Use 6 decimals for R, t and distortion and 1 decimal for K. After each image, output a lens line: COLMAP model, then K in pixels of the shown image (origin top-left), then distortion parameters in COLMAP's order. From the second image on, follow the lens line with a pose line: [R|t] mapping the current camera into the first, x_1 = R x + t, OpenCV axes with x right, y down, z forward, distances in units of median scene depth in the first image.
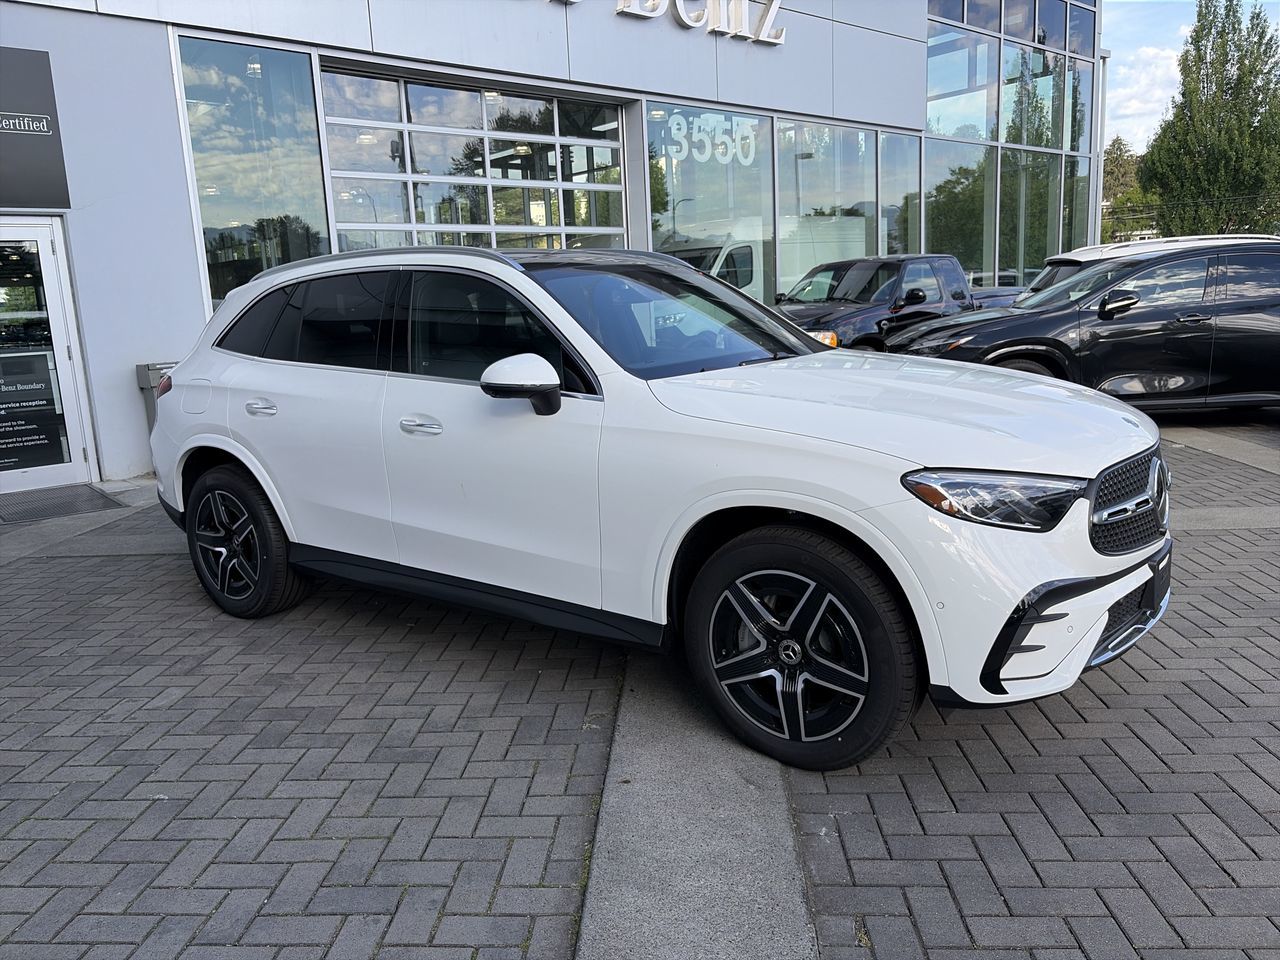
lens RADIAL K [[974.8, 0, 634.5], [0, 974.8, 477.7], [0, 0, 1]] dist [0.038979, -0.036856]
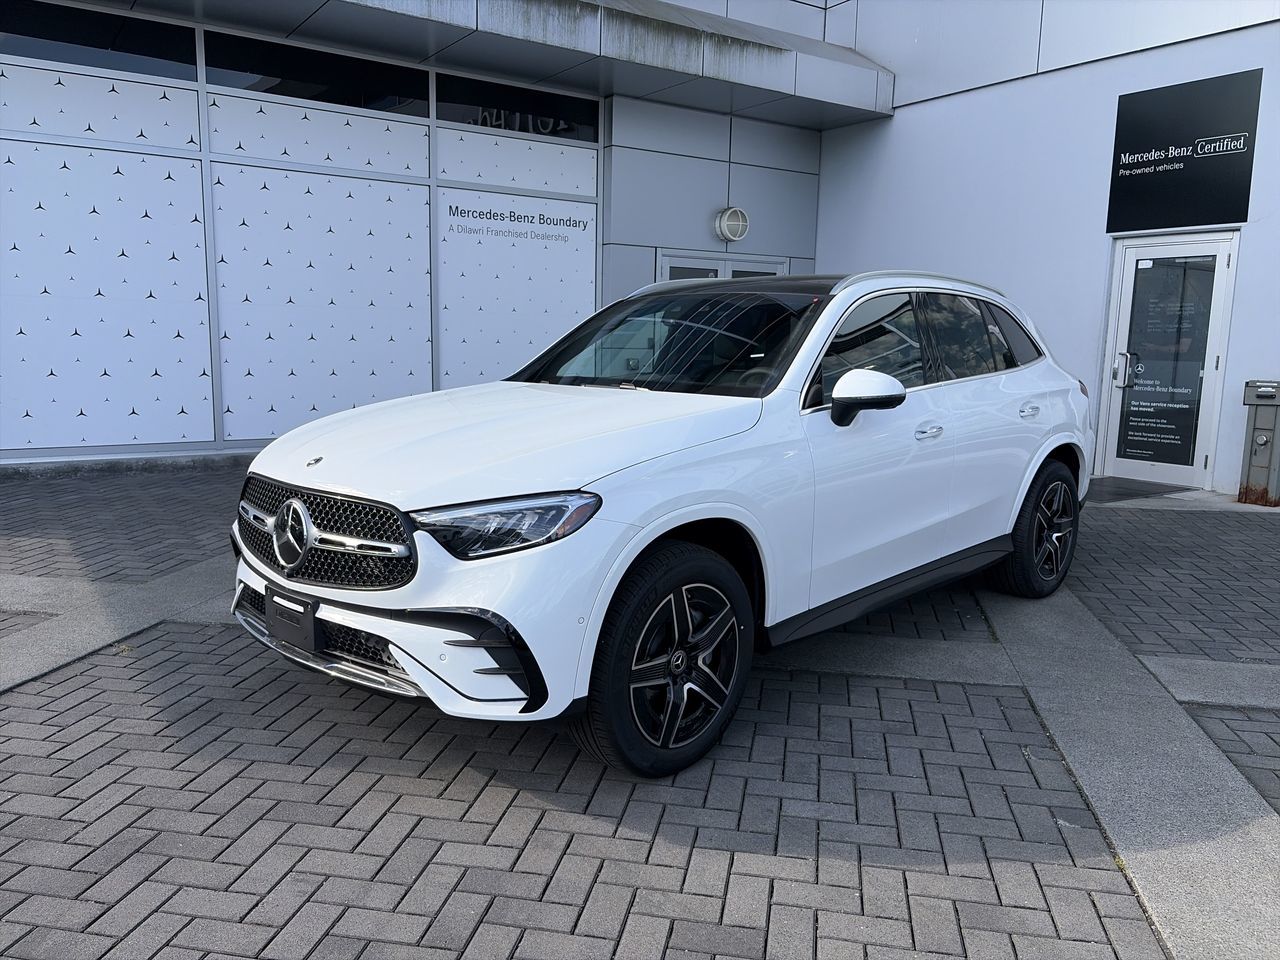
lens RADIAL K [[974.8, 0, 636.9], [0, 974.8, 484.8], [0, 0, 1]] dist [0.038979, -0.036856]
pose [[-0.126446, 0.197319, -0.972150, 1.145022], [-0.188420, 0.957398, 0.218832, -0.249369], [0.973914, 0.210843, -0.083881, 1.122495]]
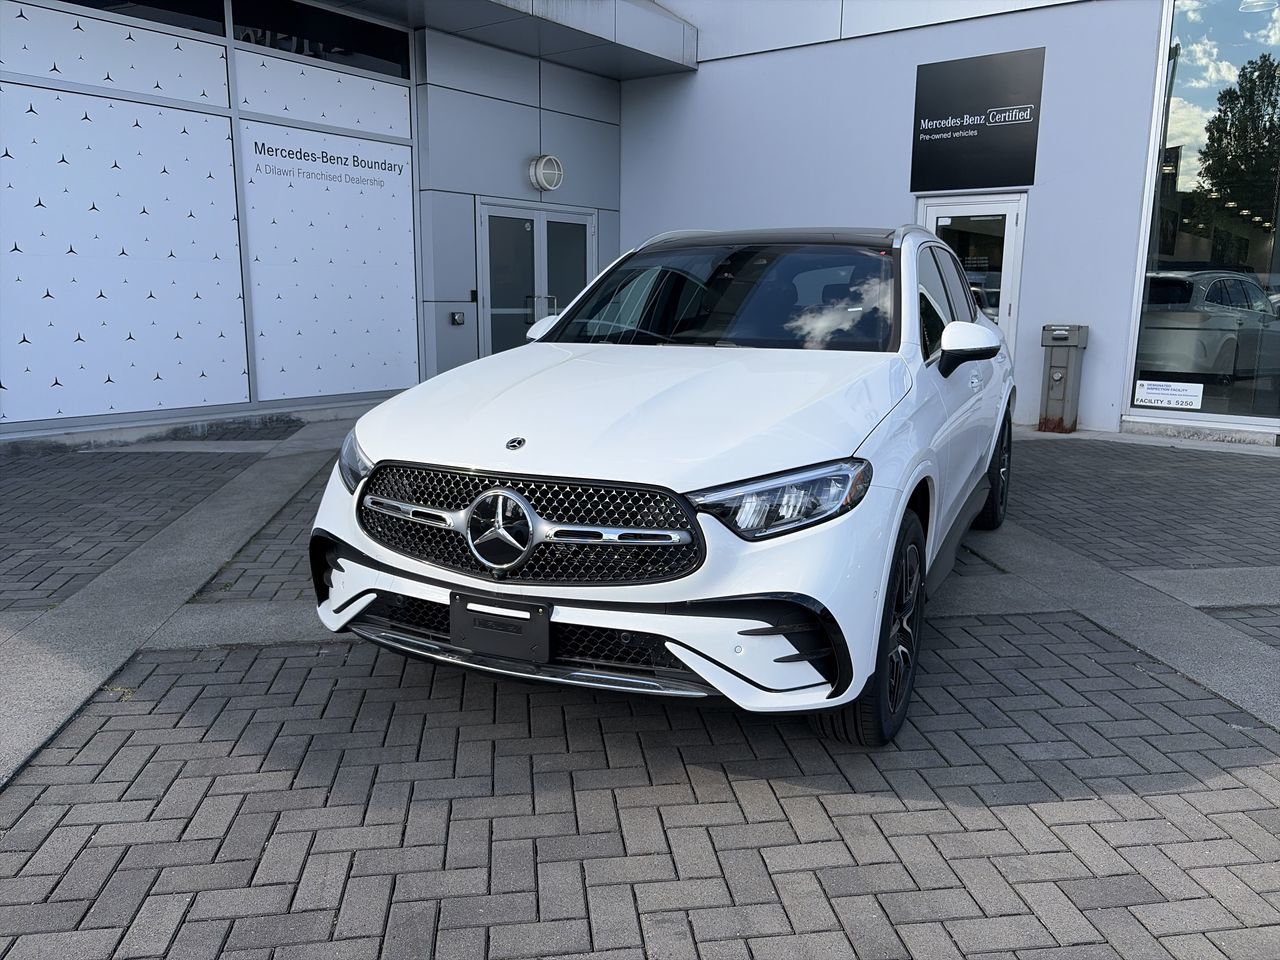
lens RADIAL K [[974.8, 0, 653.0], [0, 974.8, 474.6], [0, 0, 1]] dist [0.038979, -0.036856]
pose [[0.202711, 0.230431, -0.951740, 1.073075], [-0.193129, 0.962237, 0.191838, -0.172100], [0.960005, 0.144921, 0.239559, 0.730805]]
